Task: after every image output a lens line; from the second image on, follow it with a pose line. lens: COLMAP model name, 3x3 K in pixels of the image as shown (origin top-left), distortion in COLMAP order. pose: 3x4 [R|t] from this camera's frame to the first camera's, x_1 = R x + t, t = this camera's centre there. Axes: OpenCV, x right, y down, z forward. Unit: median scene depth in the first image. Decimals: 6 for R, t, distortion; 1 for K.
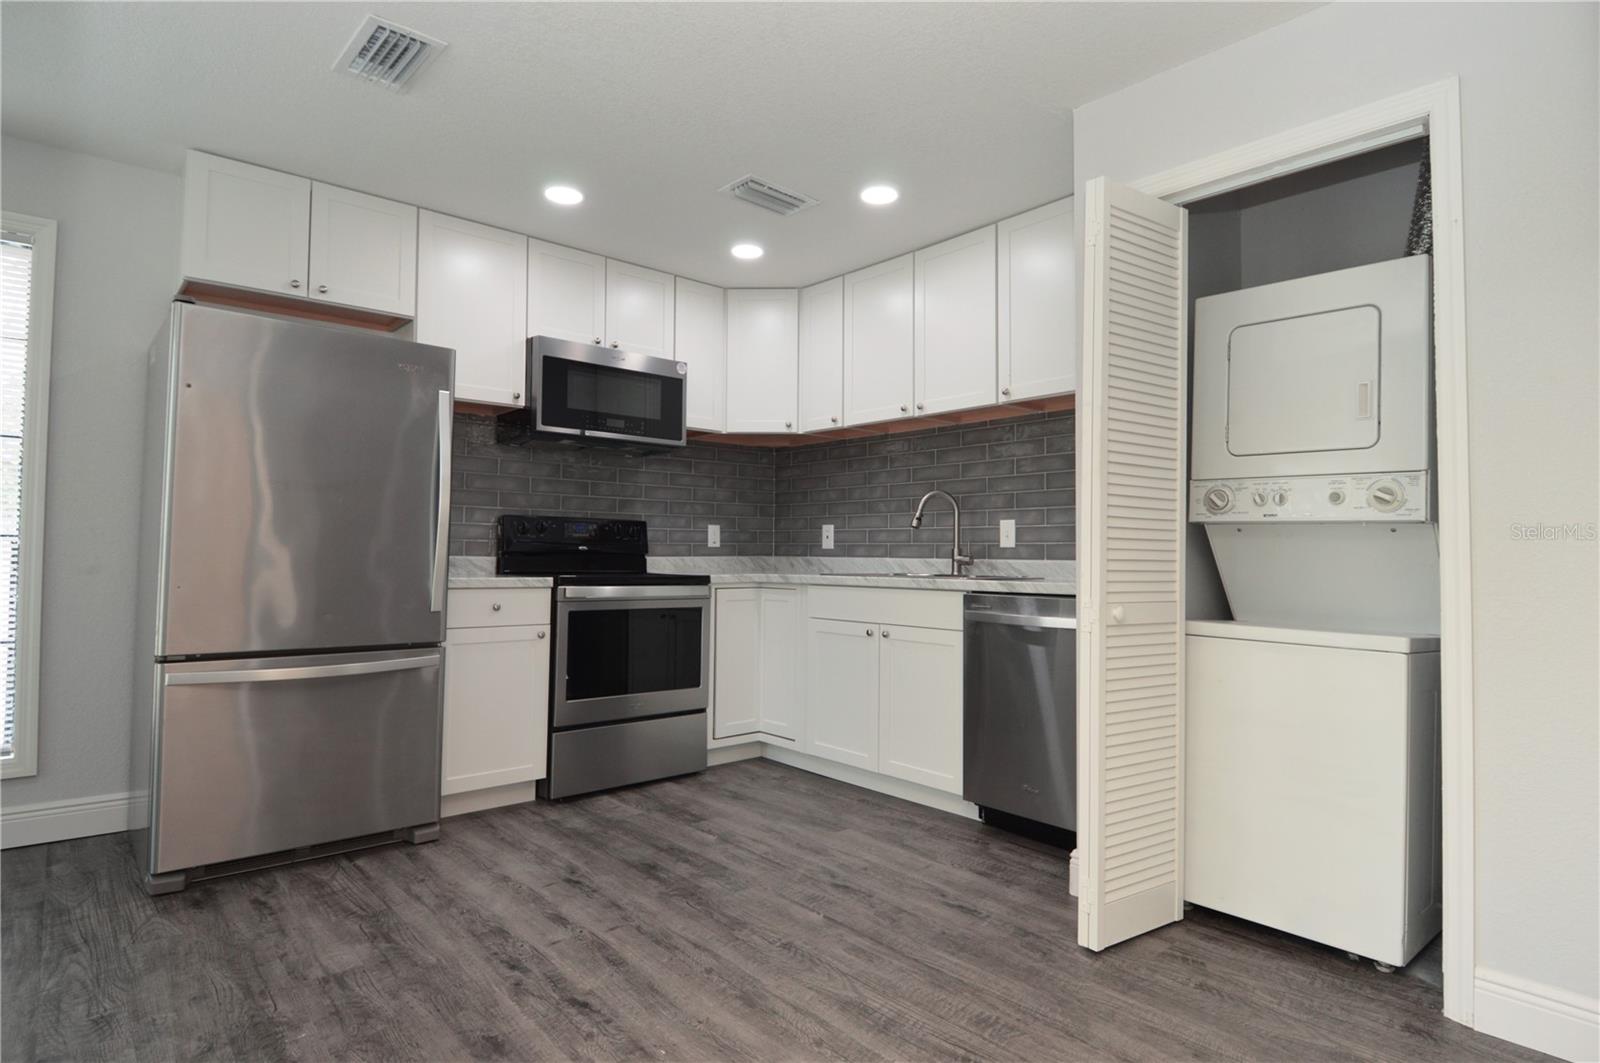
lens RADIAL K [[849.4, 0, 814.7], [0, 849.4, 516.2], [0, 0, 1]] dist [0.022627, -0.033831]
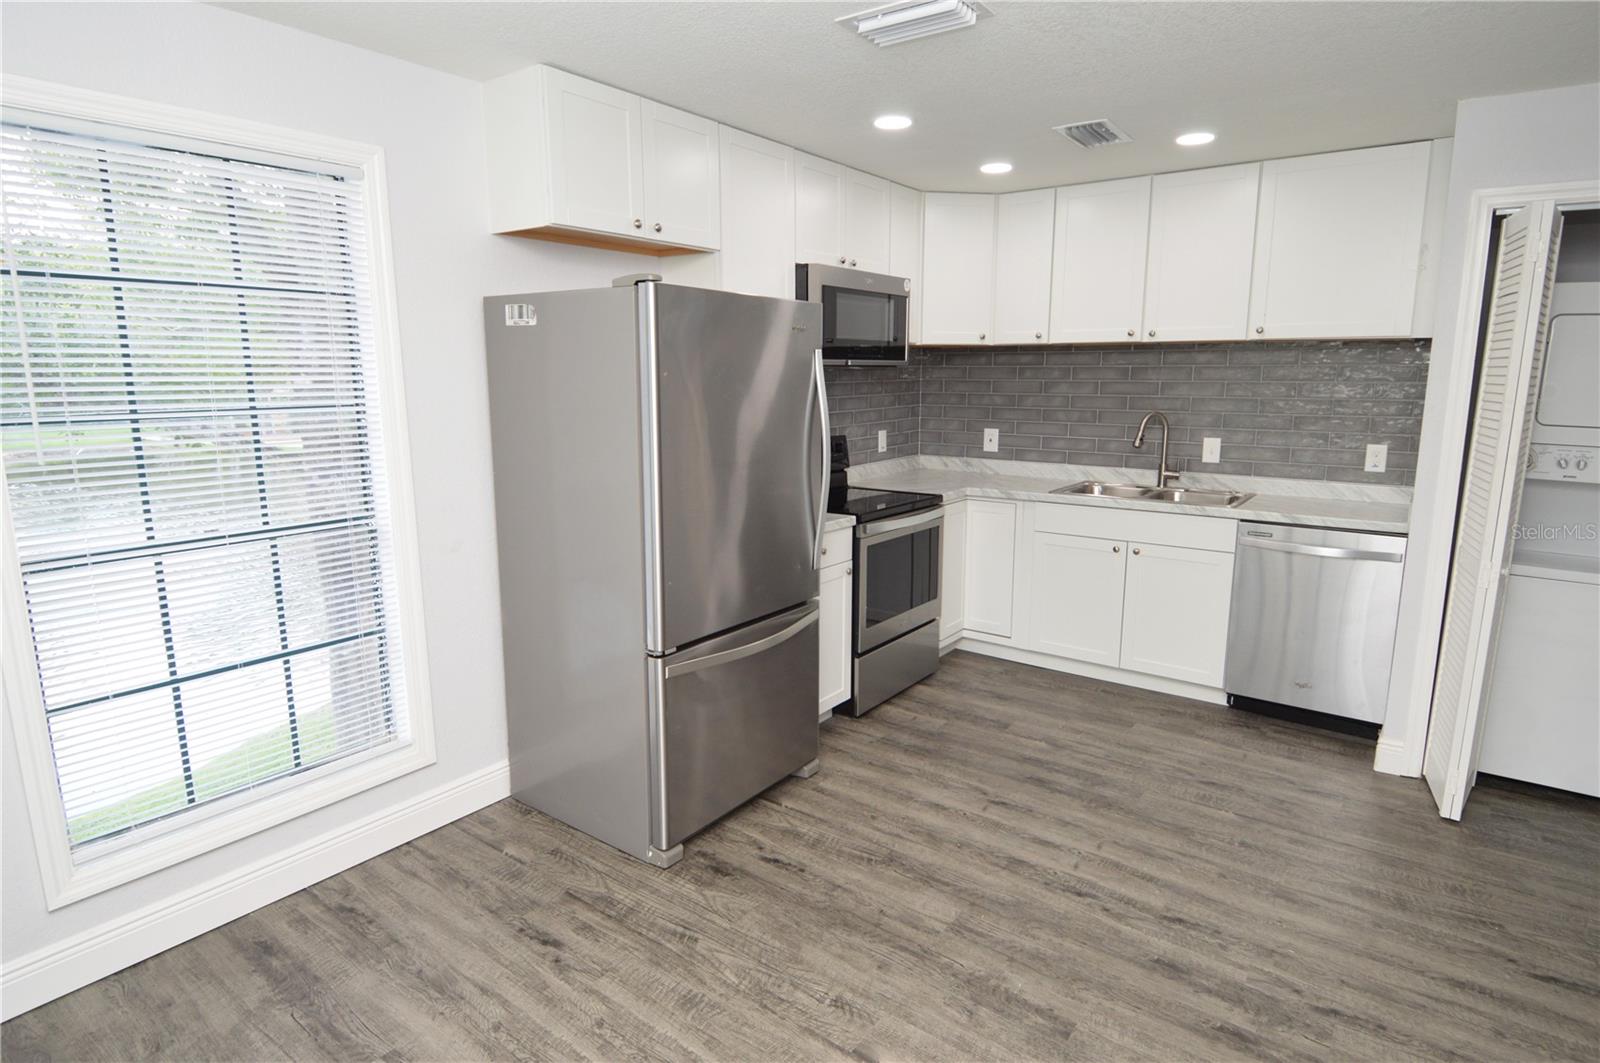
lens RADIAL K [[851.4, 0, 810.1], [0, 851.4, 520.7], [0, 0, 1]] dist [0.025513, -0.036436]
pose [[0.978543, -0.045036, 0.201060, -0.619691], [-0.000376, 0.975428, 0.220320, -0.163331], [-0.206042, -0.215668, 0.954481, 0.028554]]
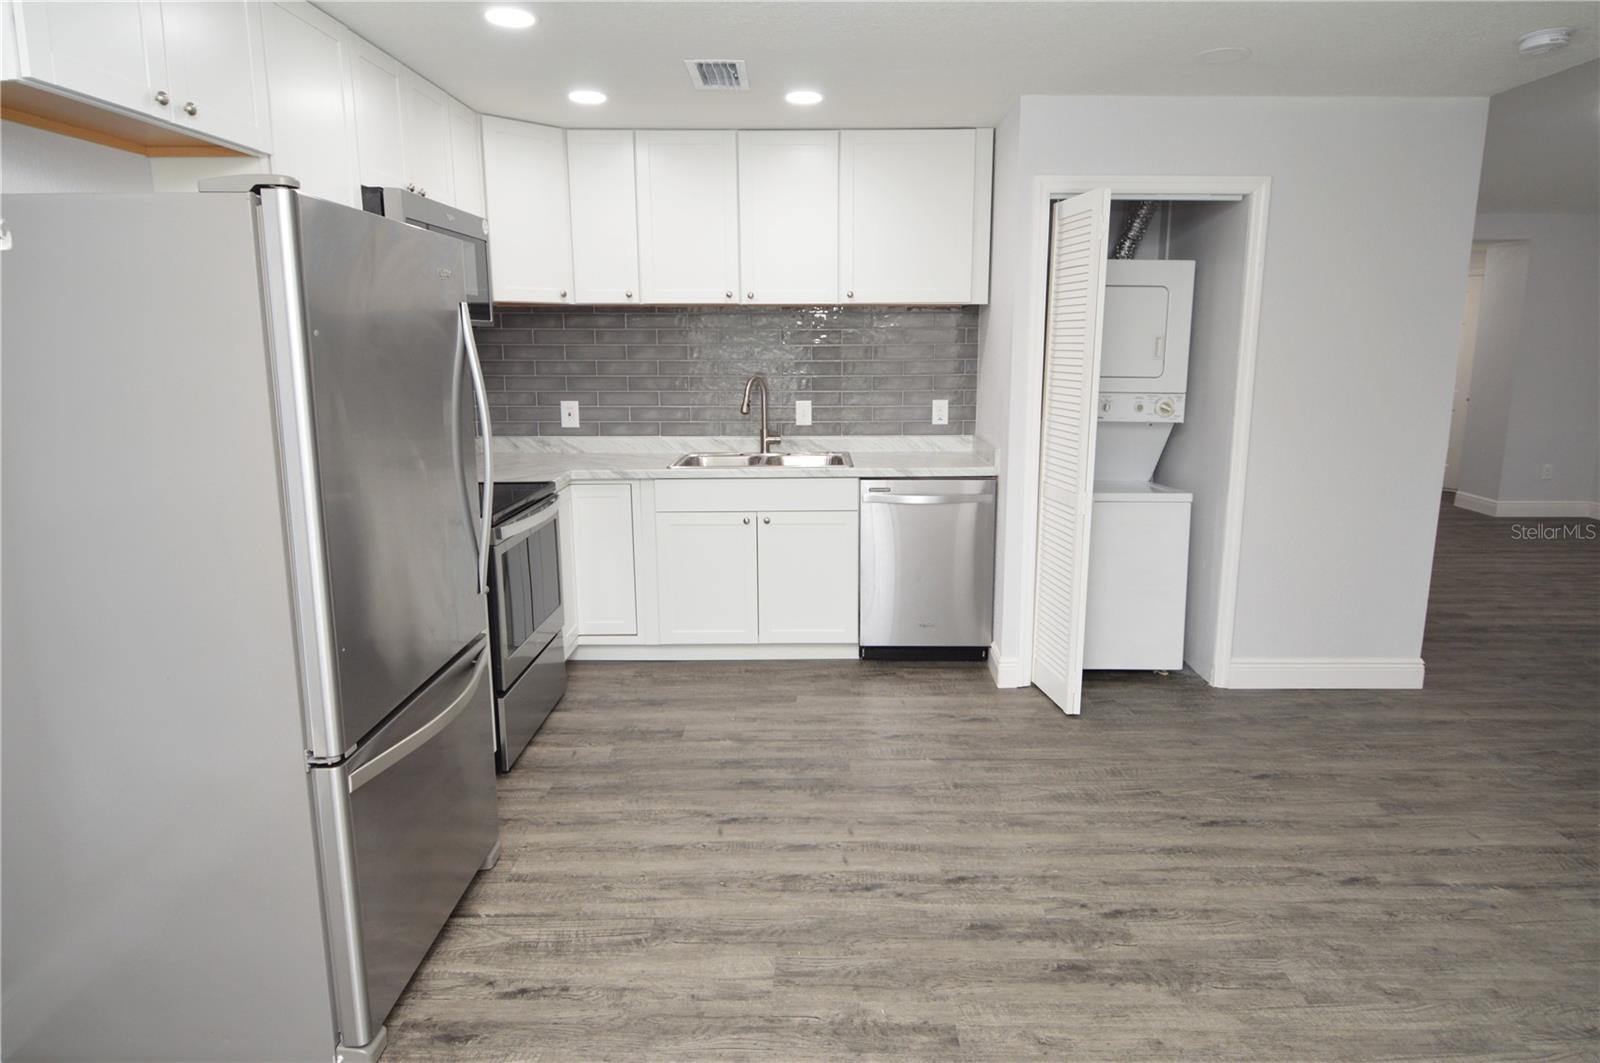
lens RADIAL K [[910.0, 0, 816.3], [0, 910.0, 497.7], [0, 0, 1]] dist [0.027760, -0.038991]
pose [[0.664914, -0.140646, 0.733558, -0.795445], [-0.025778, 0.977205, 0.210726, -0.149378], [-0.746475, -0.159025, 0.646132, 0.232991]]
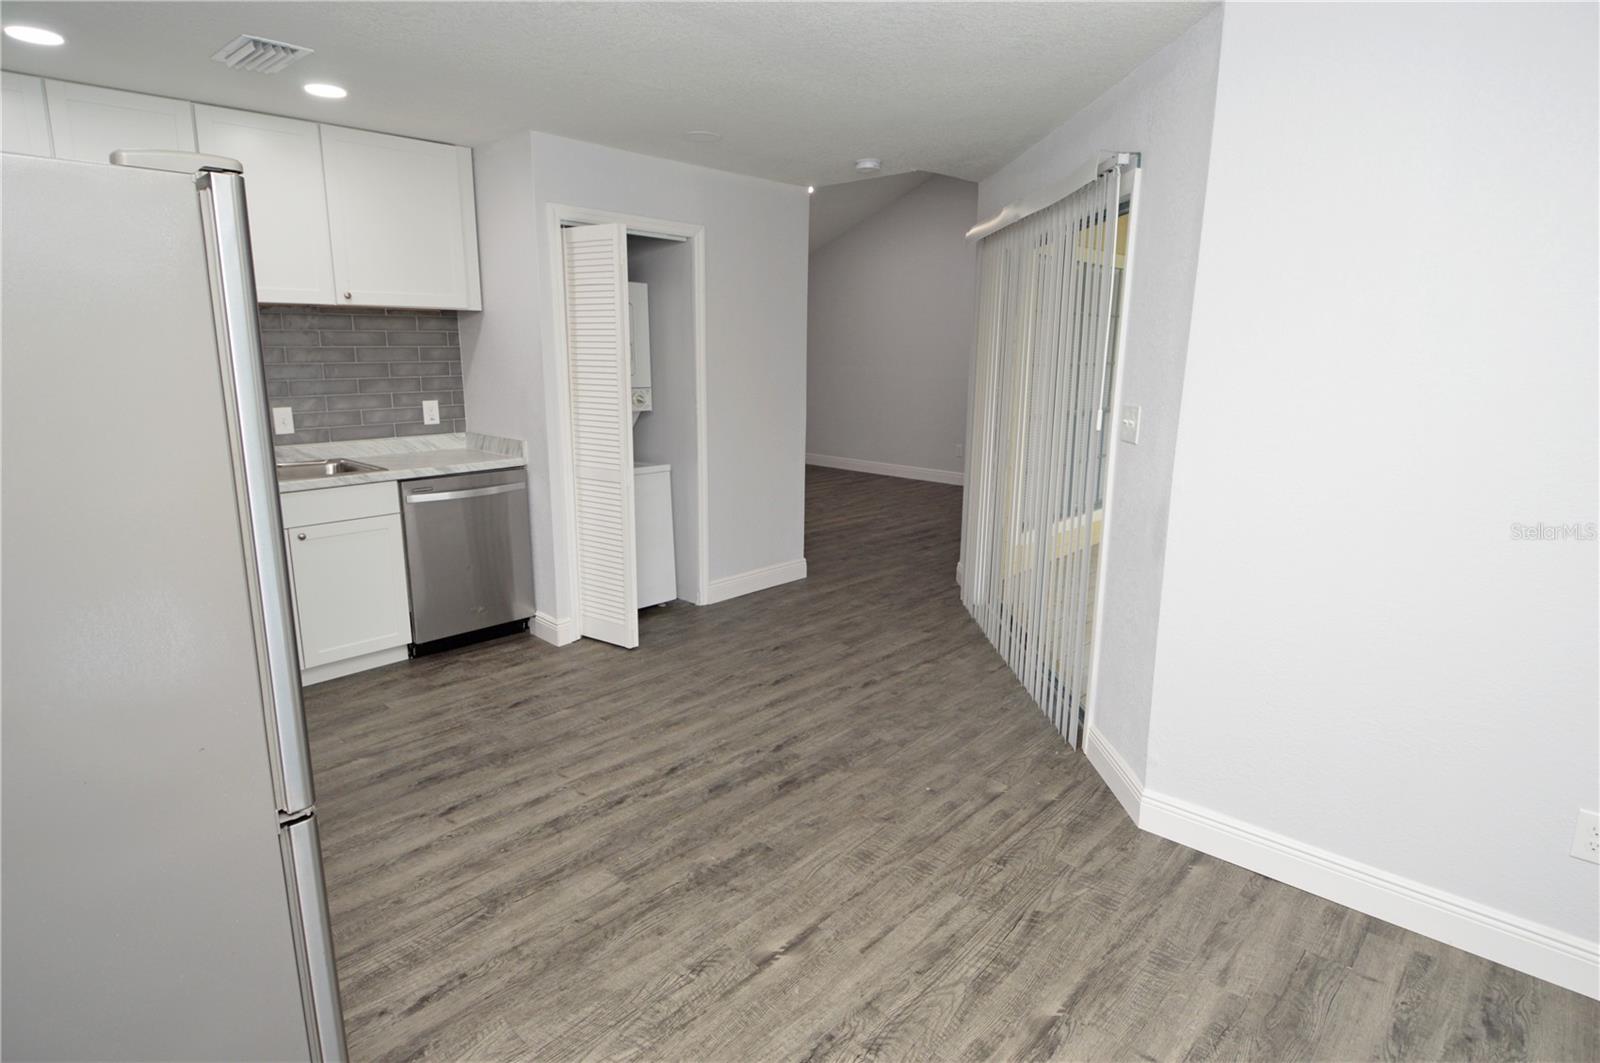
lens RADIAL K [[851.4, 0, 810.1], [0, 851.4, 520.7], [0, 0, 1]] dist [0.025513, -0.036436]
pose [[-0.098691, -0.215794, 0.971439, -1.060171], [-0.056236, 0.975854, 0.211061, -0.141434], [-0.993528, -0.033800, -0.108443, 0.566347]]
